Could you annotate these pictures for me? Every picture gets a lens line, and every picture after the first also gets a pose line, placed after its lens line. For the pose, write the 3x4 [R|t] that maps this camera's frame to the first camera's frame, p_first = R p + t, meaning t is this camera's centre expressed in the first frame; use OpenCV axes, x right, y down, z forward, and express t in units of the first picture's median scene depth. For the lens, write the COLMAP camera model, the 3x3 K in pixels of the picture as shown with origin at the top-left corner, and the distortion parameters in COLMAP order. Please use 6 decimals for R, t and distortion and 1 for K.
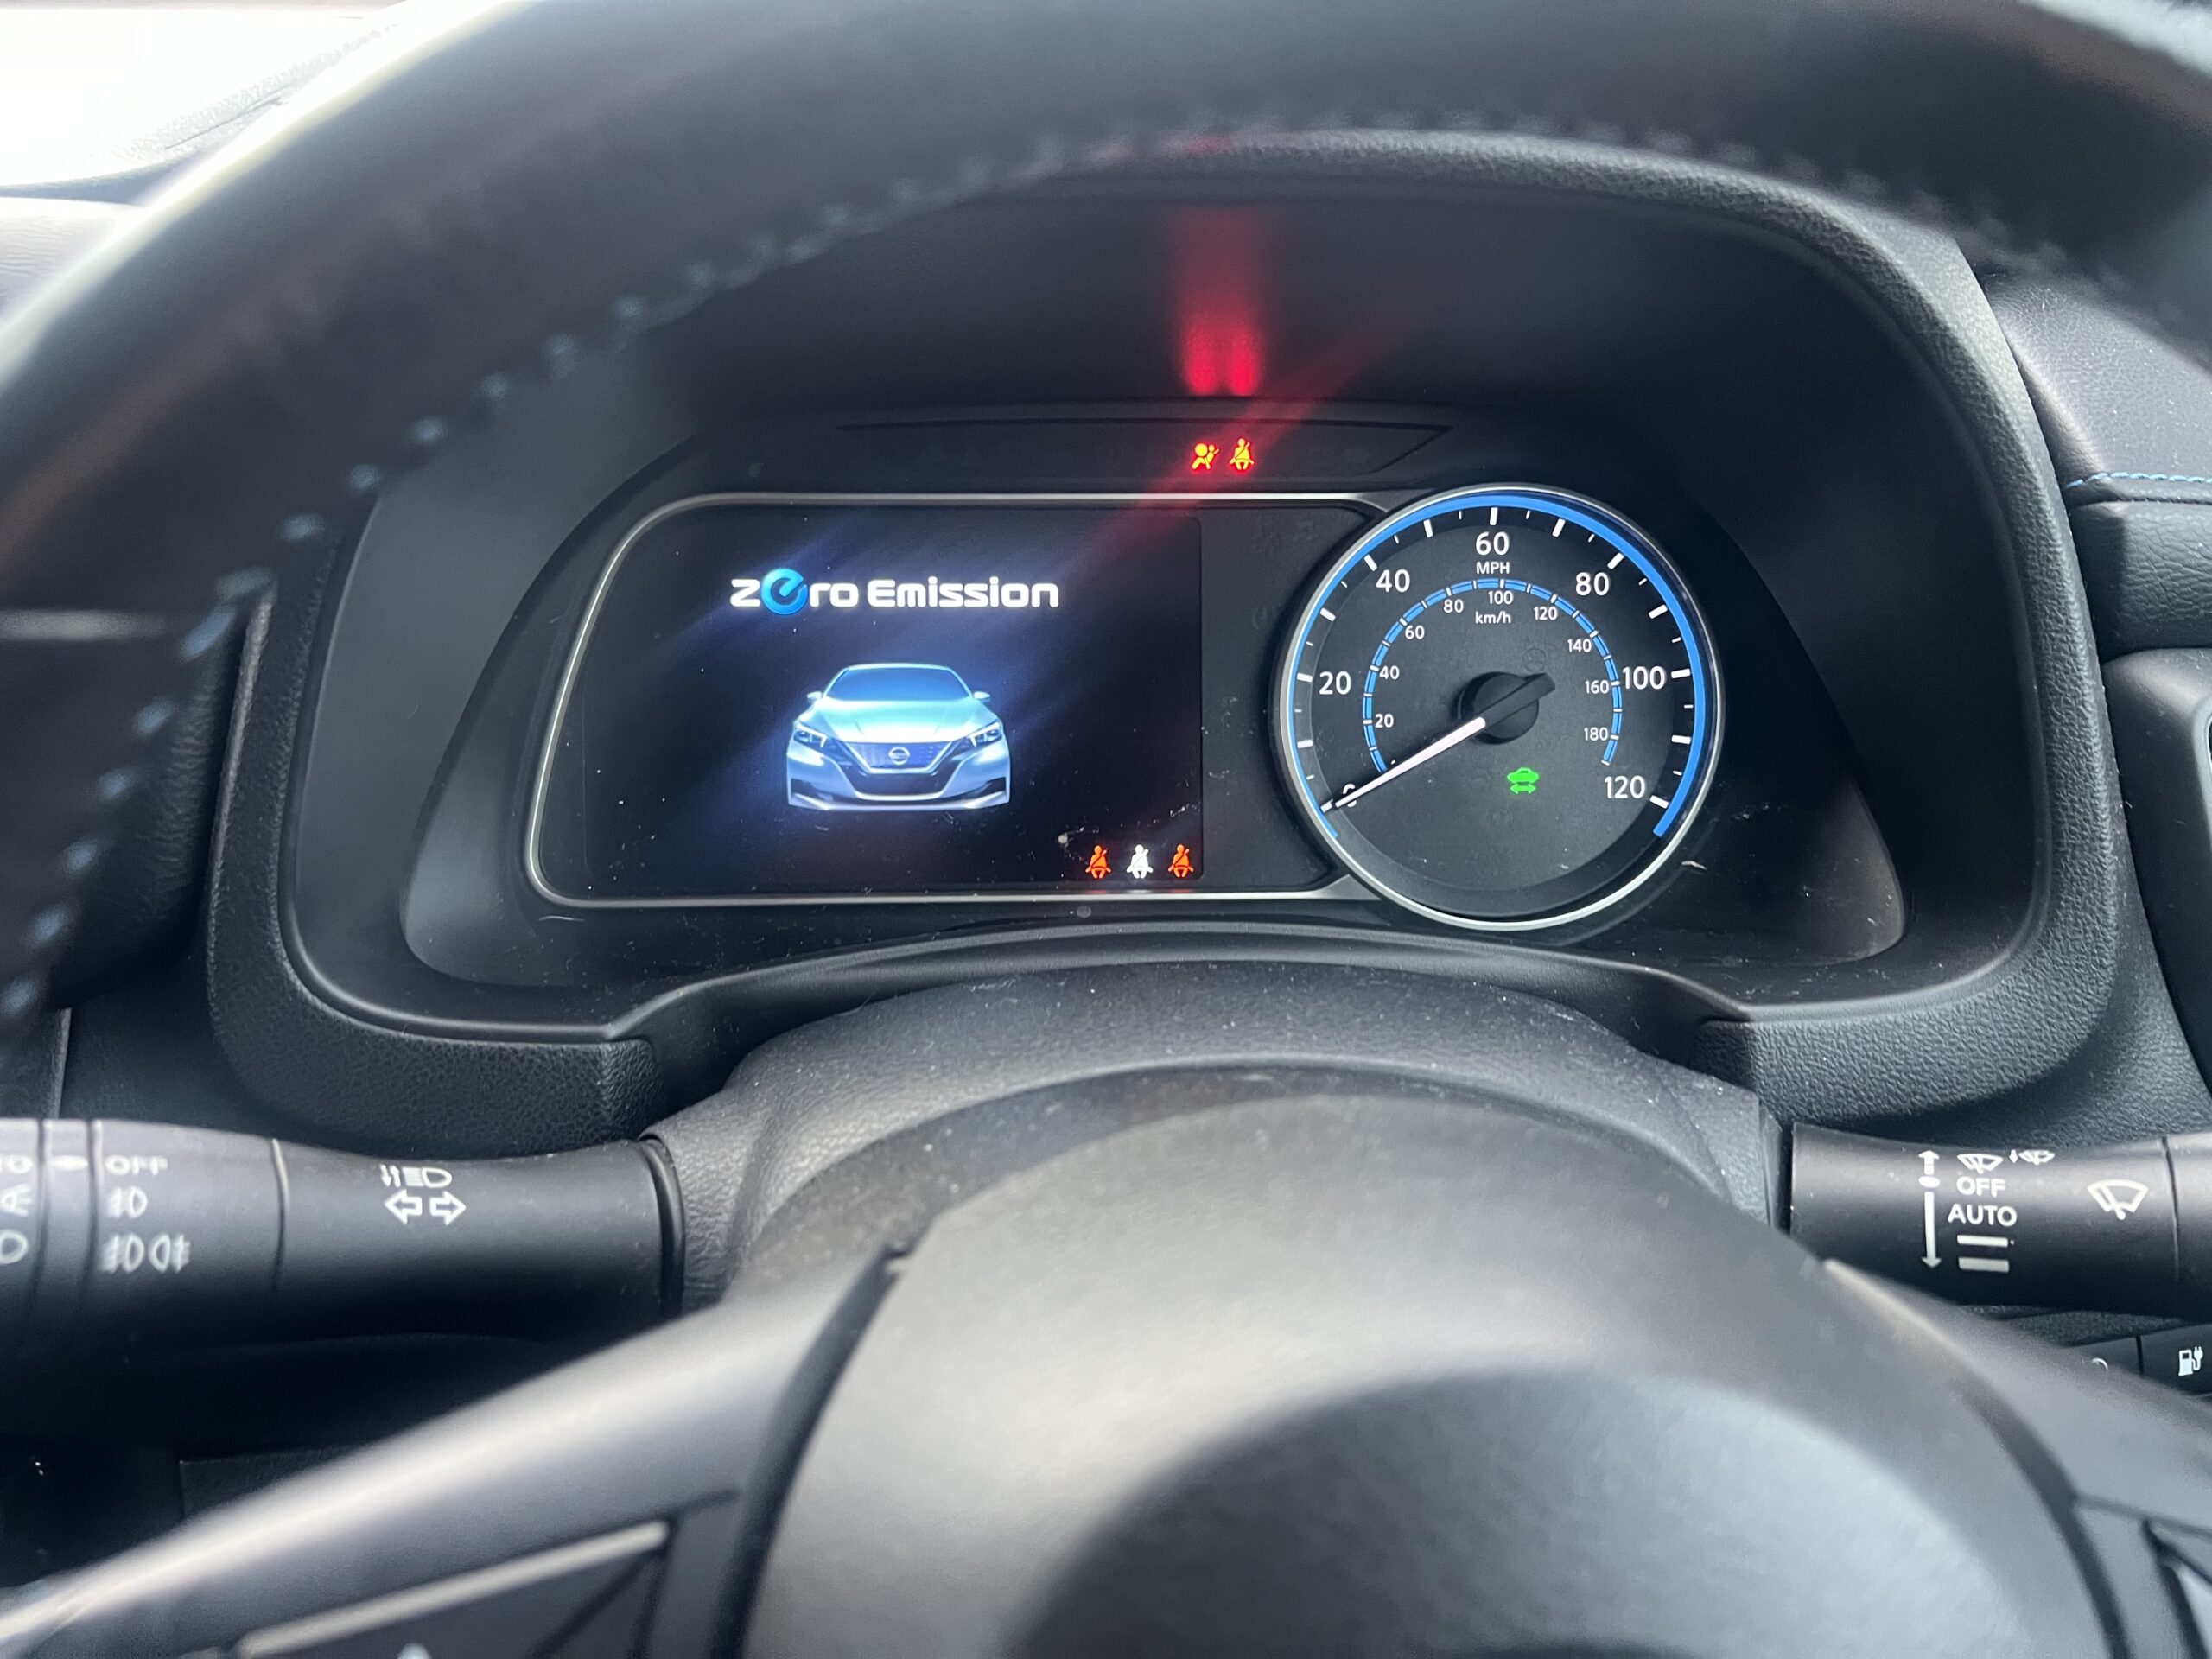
lens RADIAL K [[1682.2, 0, 1087.6], [0, 1682.2, 817.9], [0, 0, 1]] dist [0.057520, -0.075562]
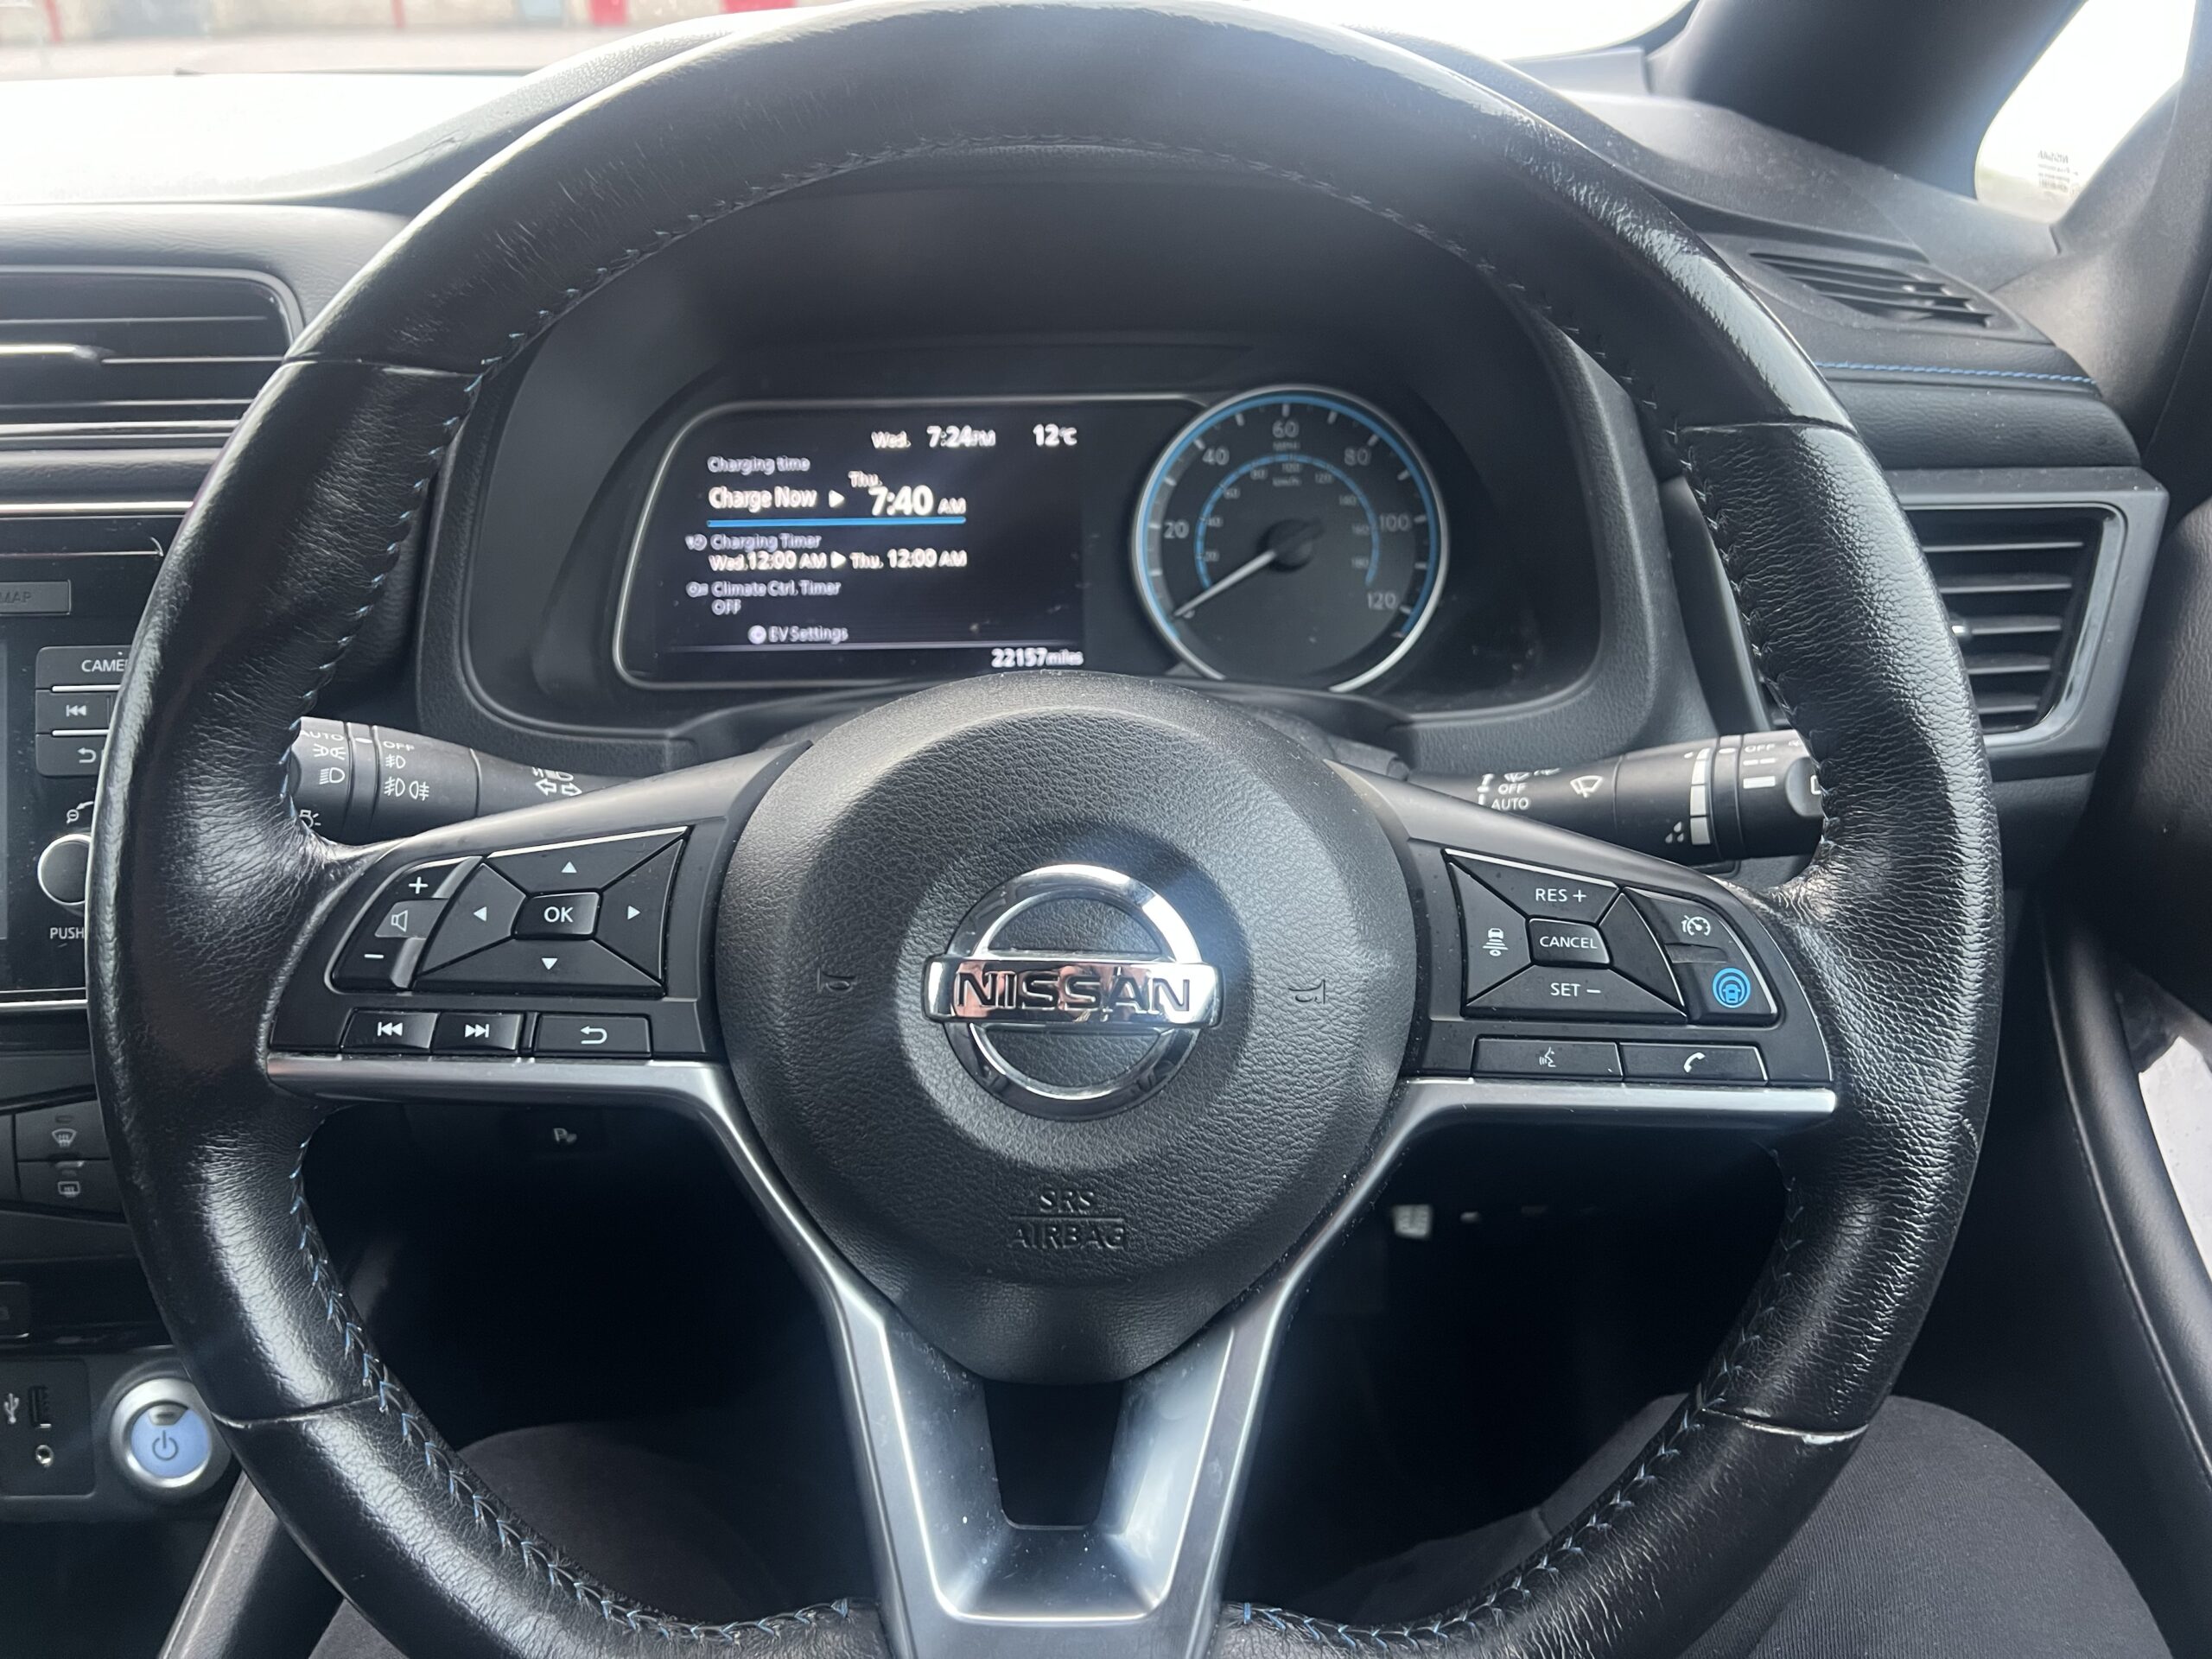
lens RADIAL K [[1682.2, 0, 1101.1], [0, 1682.2, 833.8], [0, 0, 1]] dist [0.057520, -0.075562]
pose [[0.999191, -0.013042, -0.038033, 0.178011], [0.013092, 0.999914, 0.001050, 0.228256], [0.038016, -0.001547, 0.999276, -0.552678]]
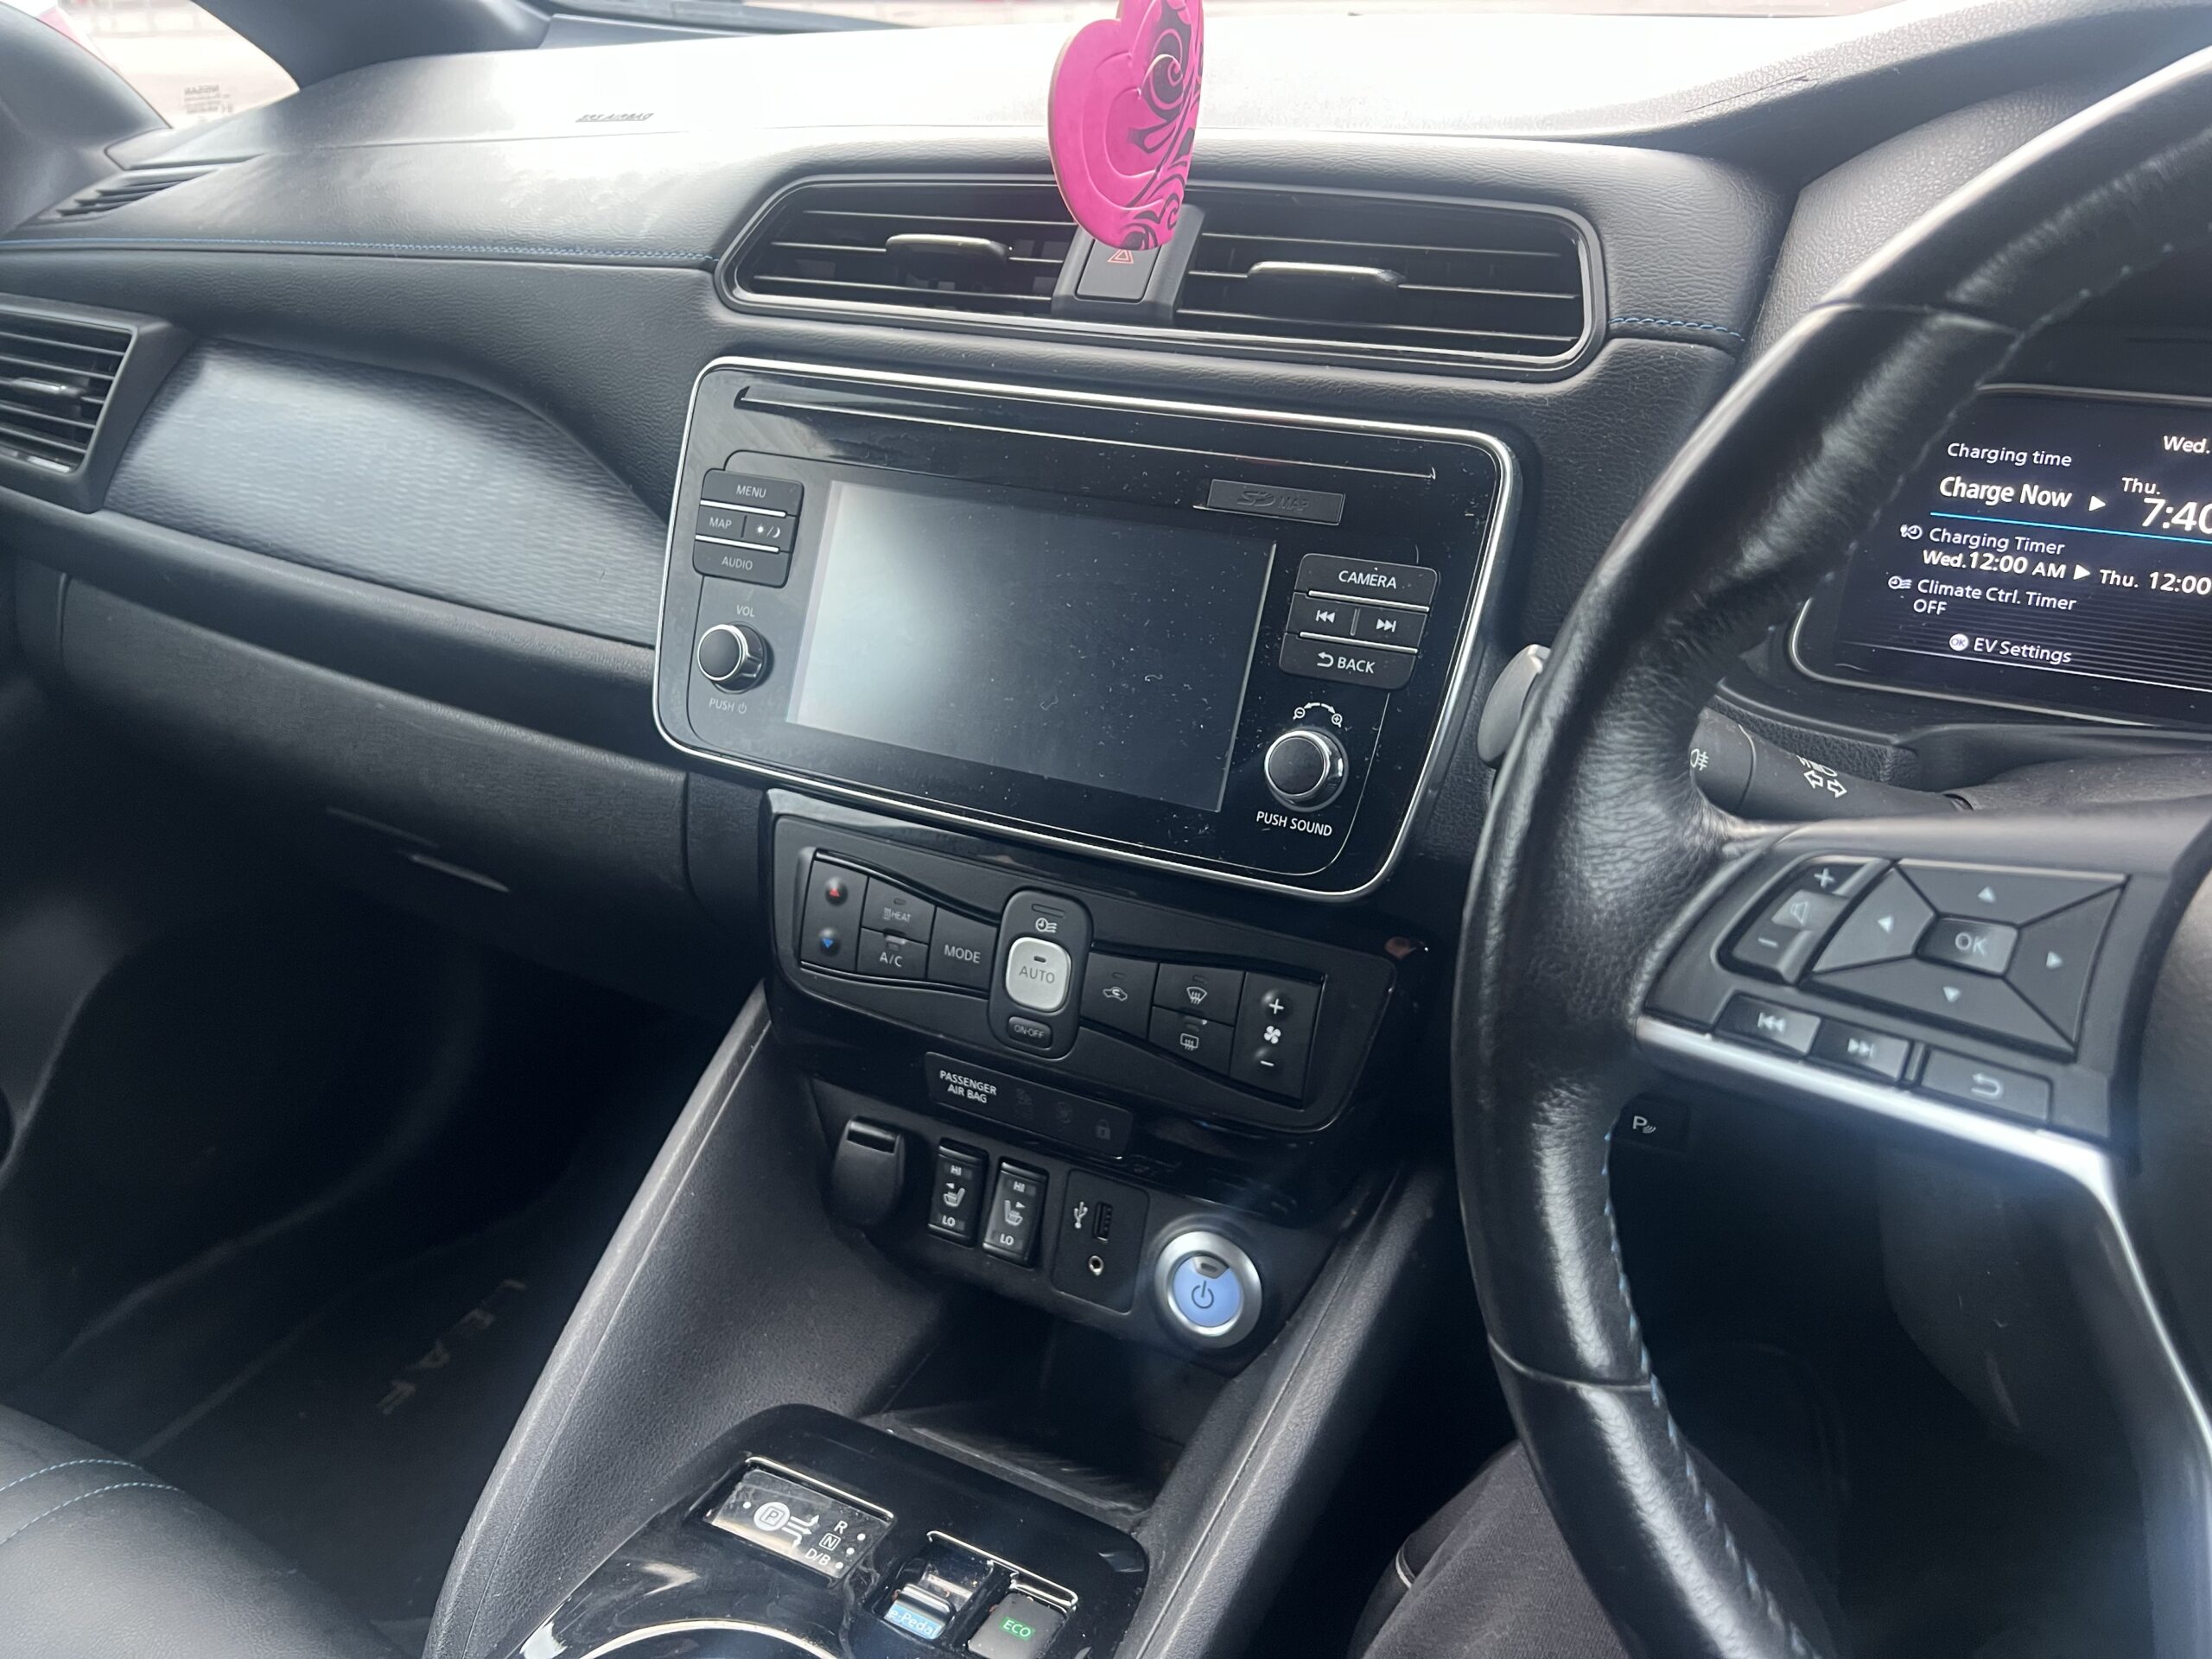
lens RADIAL K [[1682.2, 0, 1109.5], [0, 1682.2, 831.1], [0, 0, 1]] dist [0.057520, -0.075562]
pose [[0.867118, 0.200821, -0.455826, -0.195591], [-0.194579, 0.978979, 0.061157, 0.249279], [0.458525, 0.035664, 0.887965, -0.573839]]
